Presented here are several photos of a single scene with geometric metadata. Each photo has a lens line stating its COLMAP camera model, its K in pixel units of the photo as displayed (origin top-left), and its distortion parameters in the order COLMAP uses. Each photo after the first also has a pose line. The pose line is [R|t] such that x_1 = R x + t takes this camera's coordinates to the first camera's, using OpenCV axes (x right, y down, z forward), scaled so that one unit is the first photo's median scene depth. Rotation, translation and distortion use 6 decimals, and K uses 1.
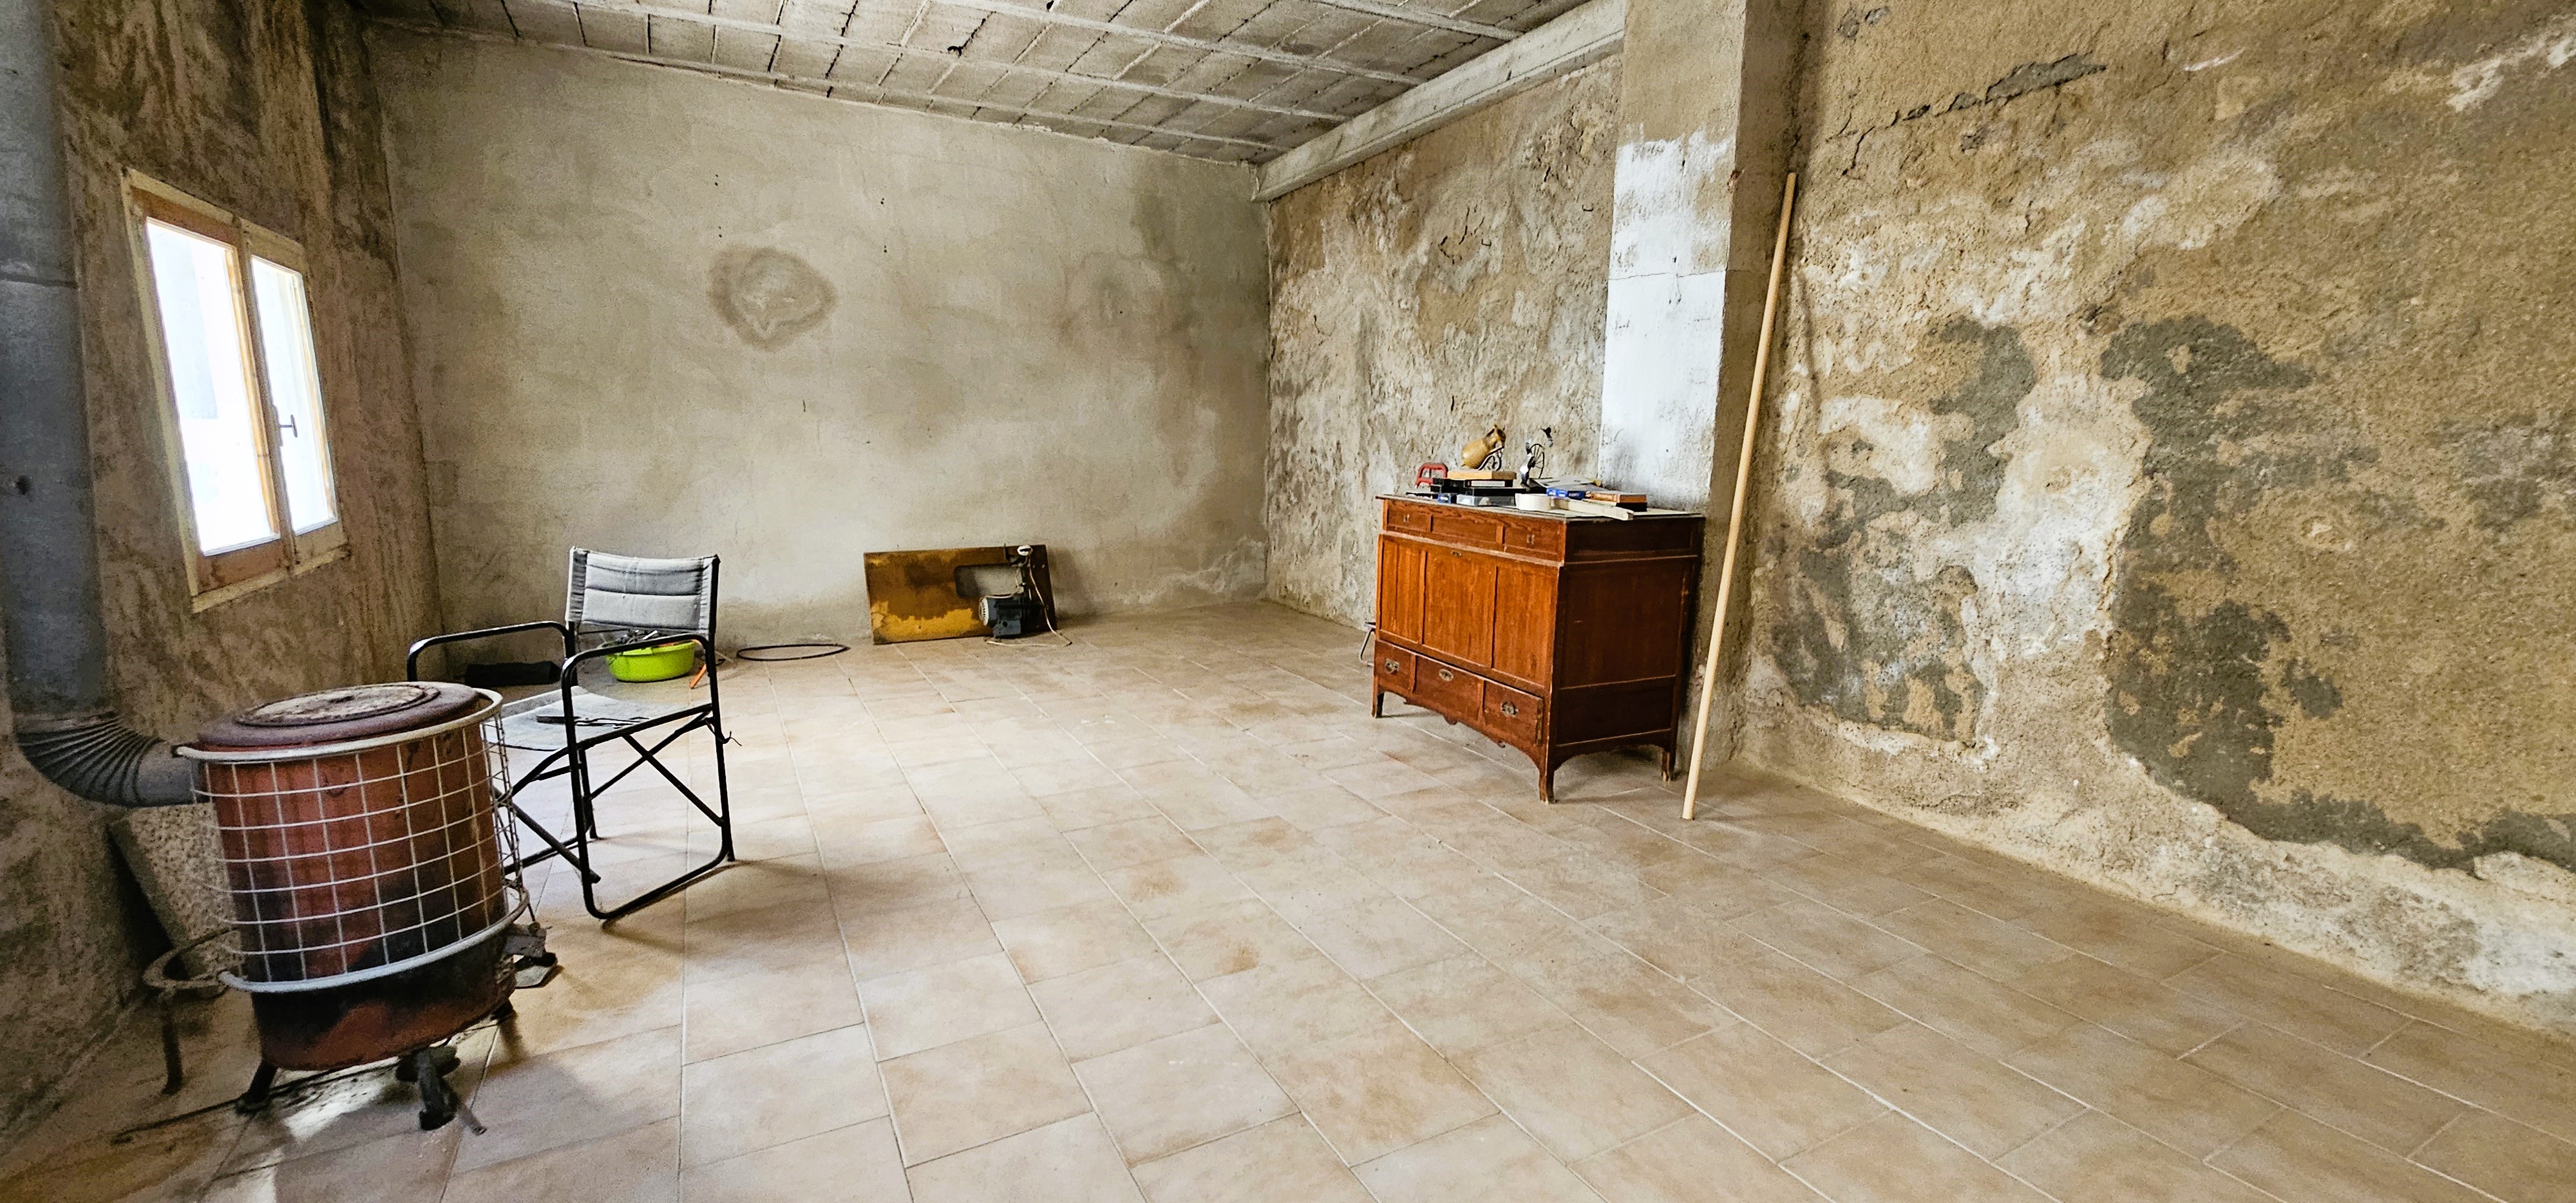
lens RADIAL K [[1052.6, 0, 1281.4], [0, 1052.6, 608.0], [0, 0, 1]] dist [-0.002603, 0.000708]
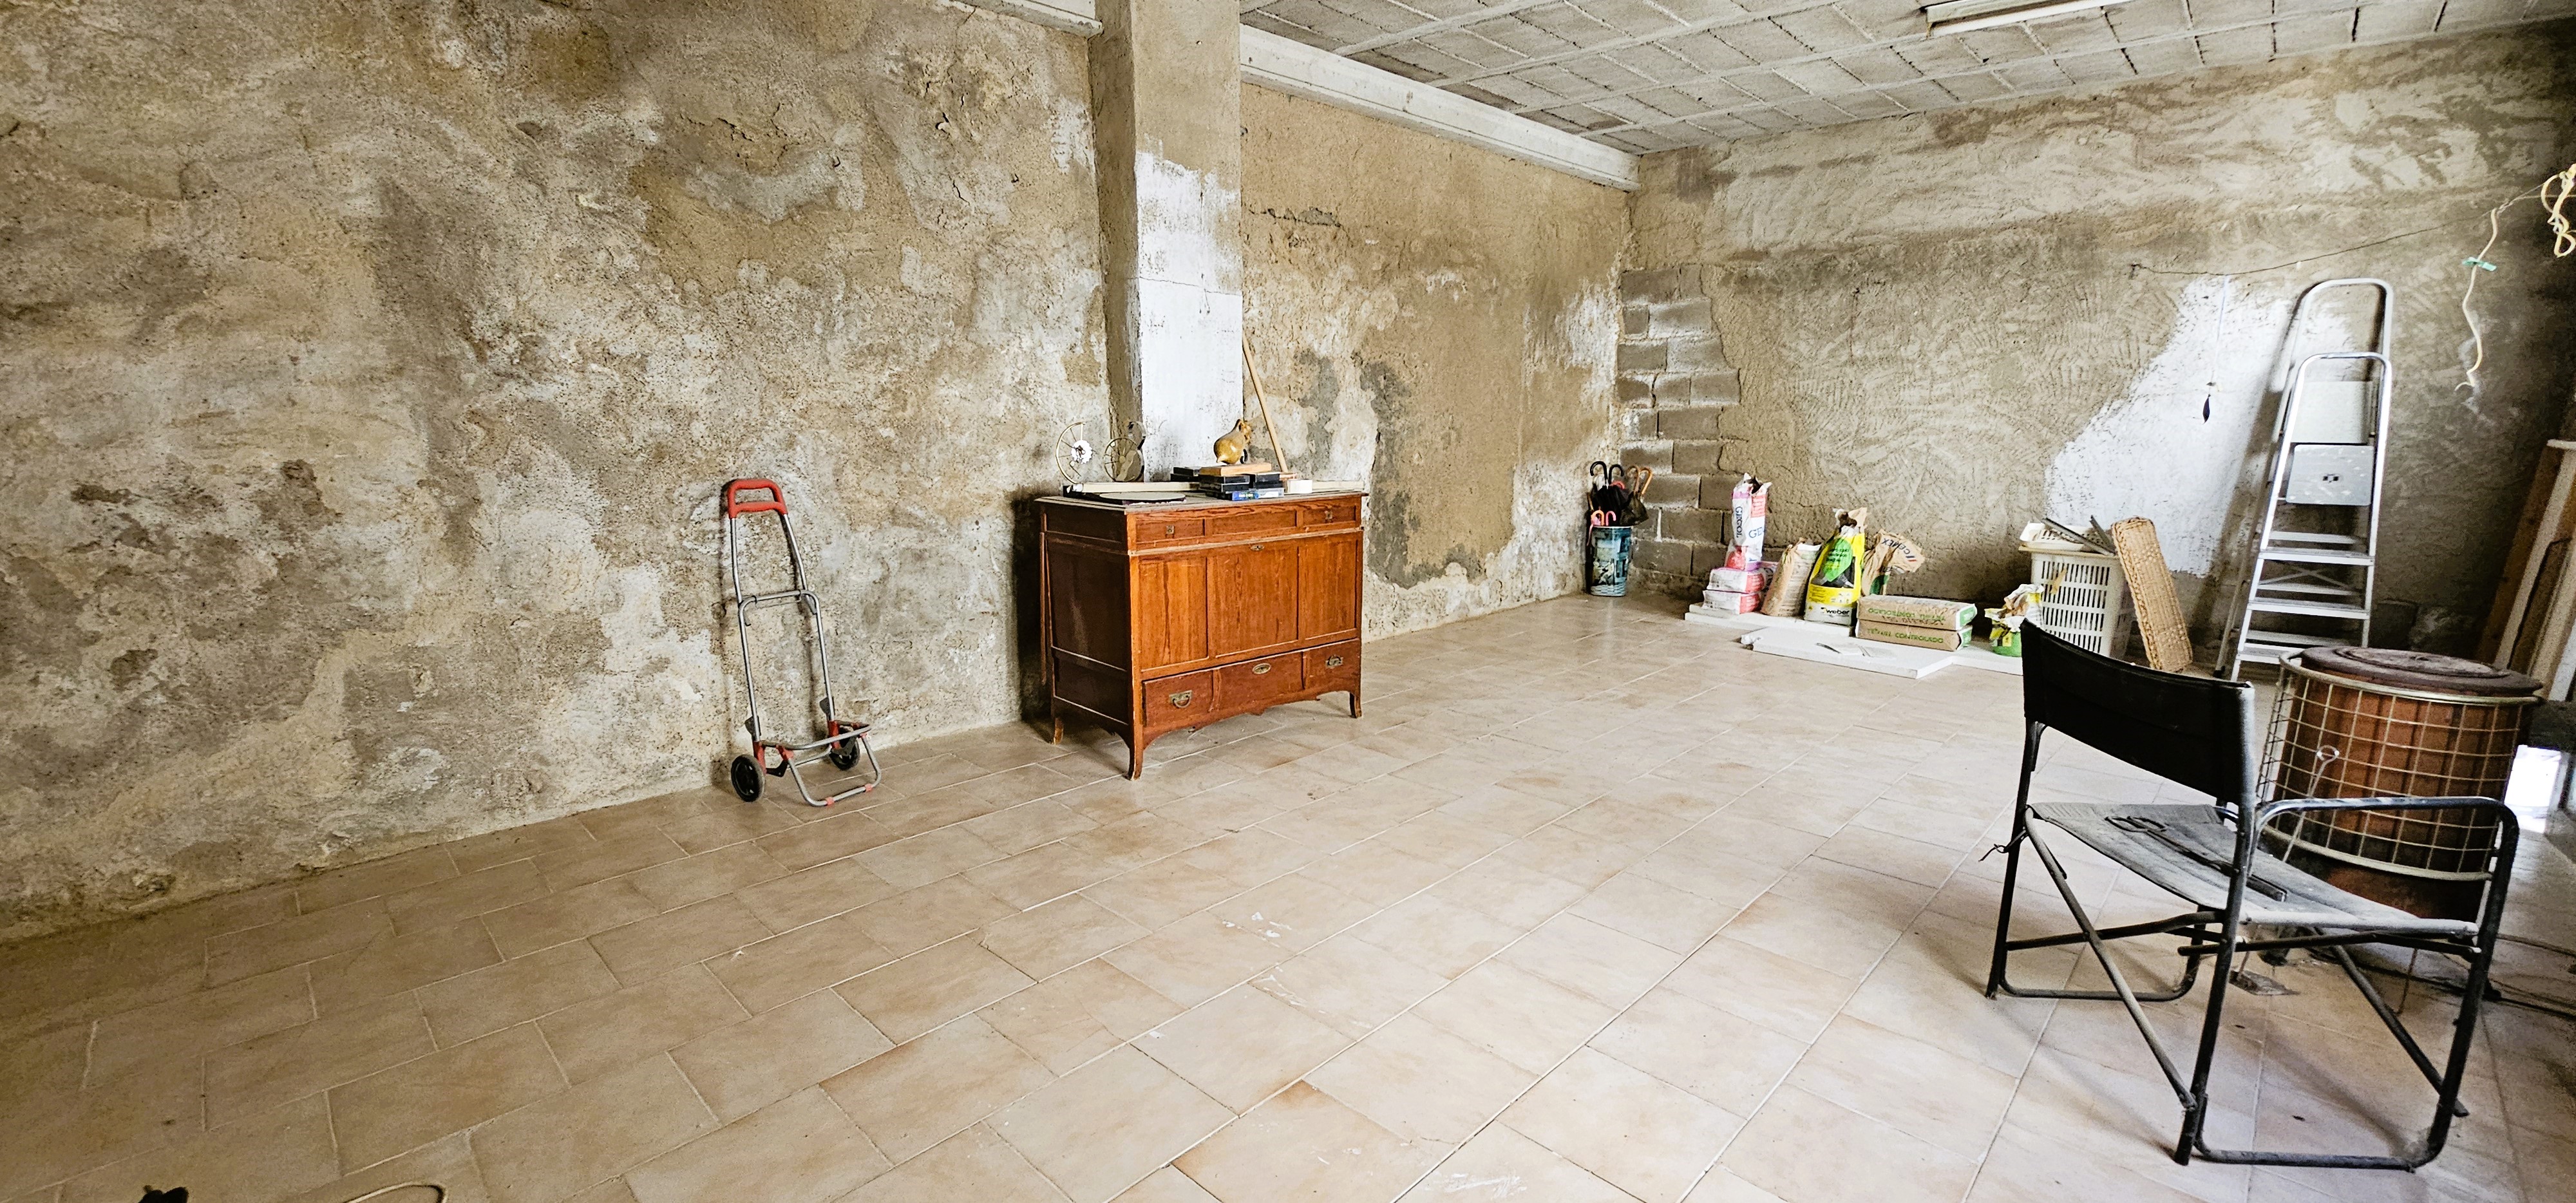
lens RADIAL K [[1052.6, 0, 1281.4], [0, 1052.6, 608.0], [0, 0, 1]] dist [-0.002603, 0.000708]
pose [[-0.288151, -0.191542, 0.938233, -0.855463], [0.157747, 0.956910, 0.243803, -0.255824], [-0.944502, 0.218255, -0.245519, 1.325281]]
